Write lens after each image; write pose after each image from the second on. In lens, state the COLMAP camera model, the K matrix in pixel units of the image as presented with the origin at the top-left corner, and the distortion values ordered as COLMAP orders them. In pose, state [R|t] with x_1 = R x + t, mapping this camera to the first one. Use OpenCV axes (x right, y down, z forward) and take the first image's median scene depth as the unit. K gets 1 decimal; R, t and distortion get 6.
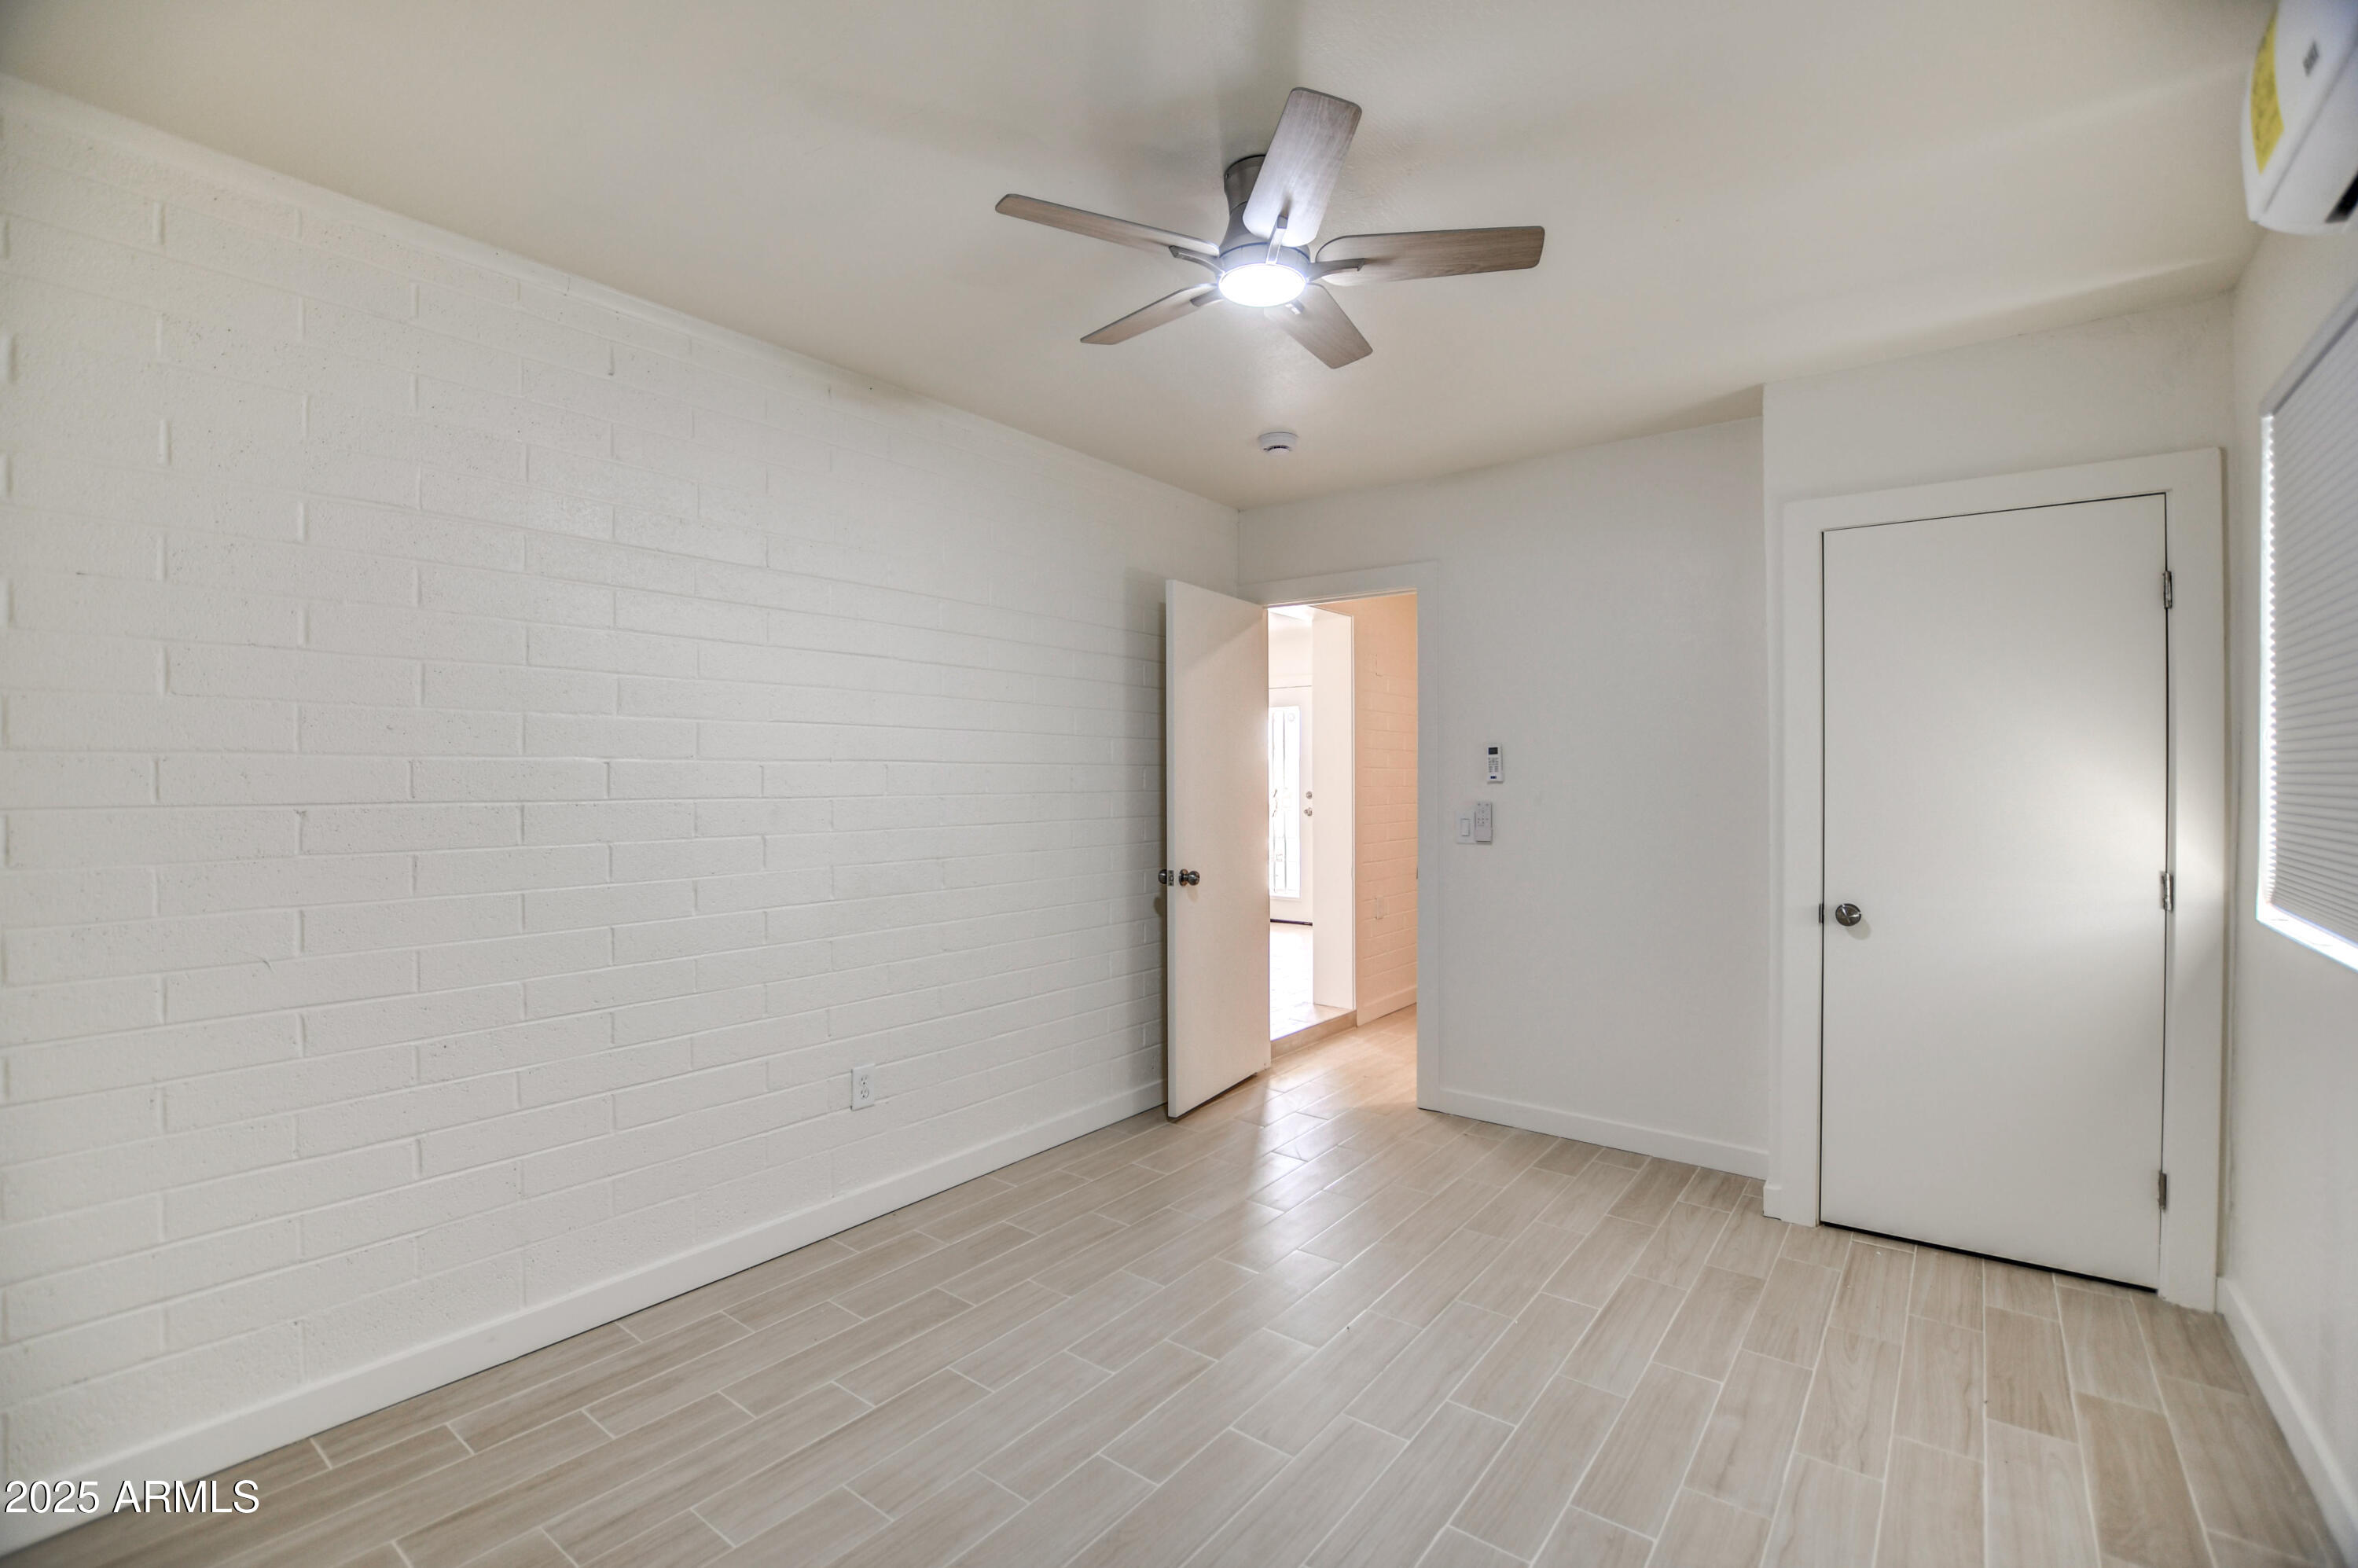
lens RADIAL K [[1046.2, 0, 1166.5], [0, 1046.2, 785.1], [0, 0, 1]] dist [-0.029620, 0.000234]
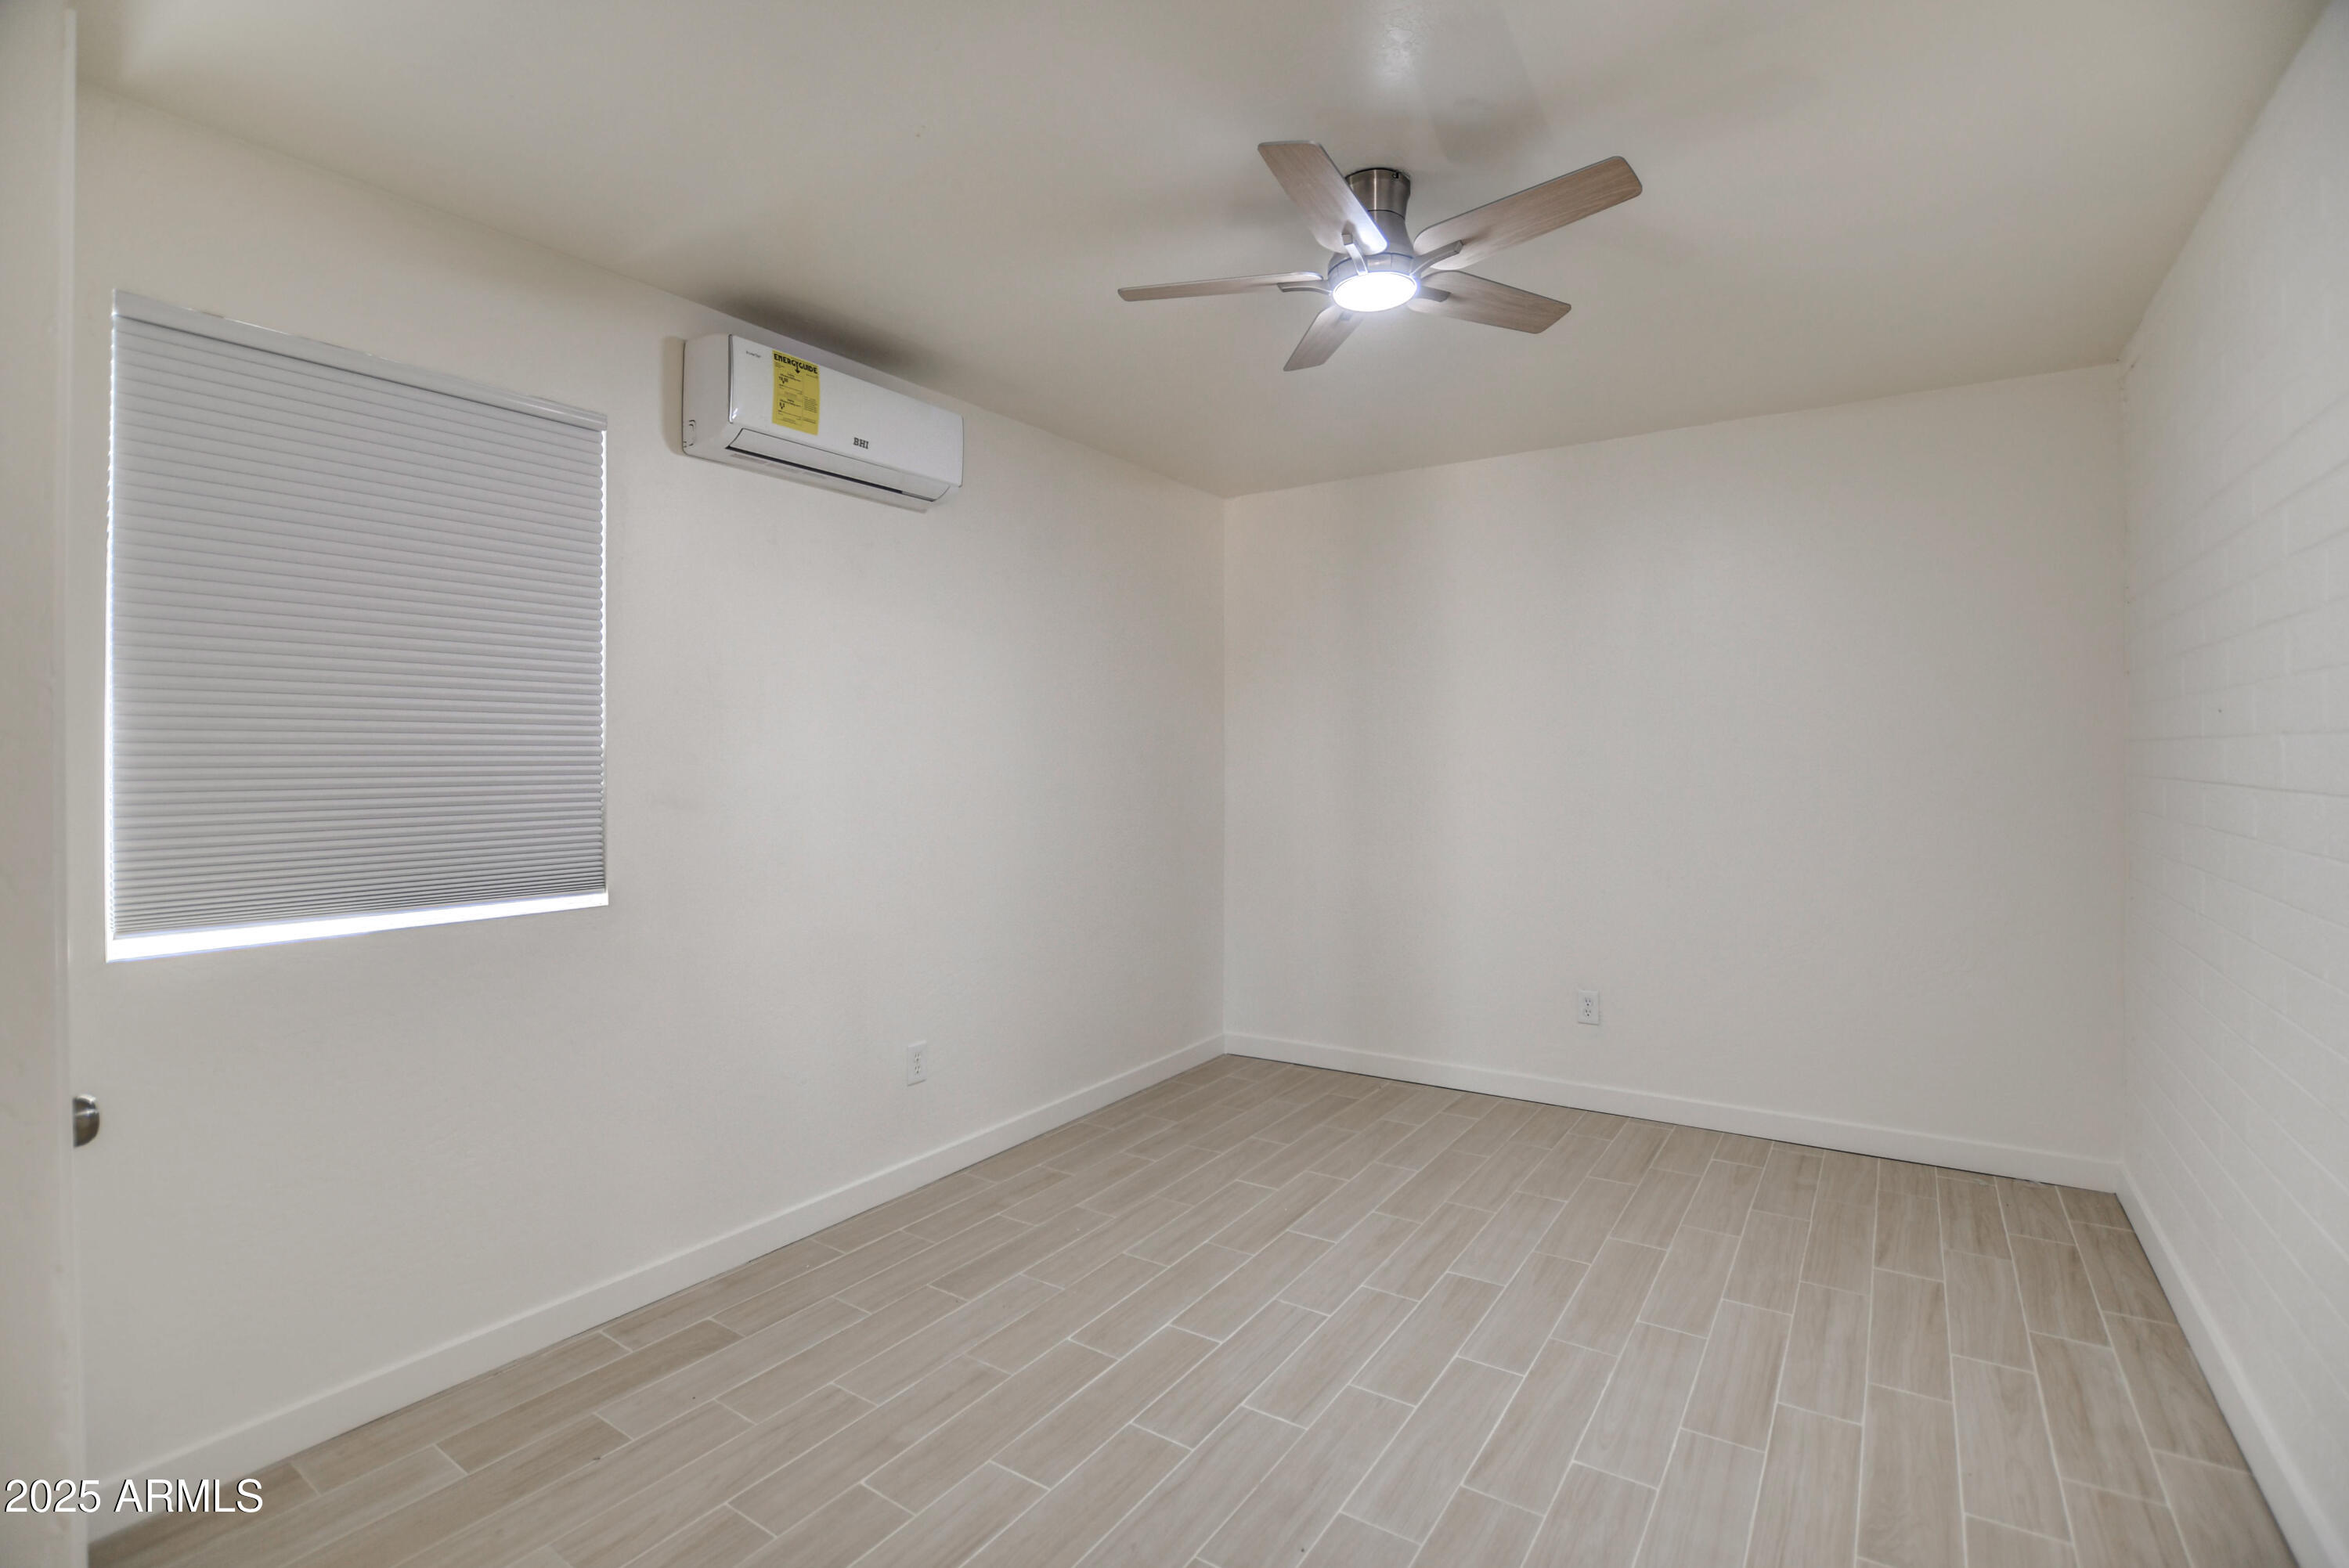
lens RADIAL K [[1042.1, 0, 1162.0], [0, 1042.1, 785.1], [0, 0, 1]] dist [-0.029620, 0.000234]
pose [[-0.998294, 0.009509, -0.057606, 0.357911], [0.007281, 0.999222, 0.038765, -0.024680], [0.057930, 0.038279, -0.997586, 1.951119]]
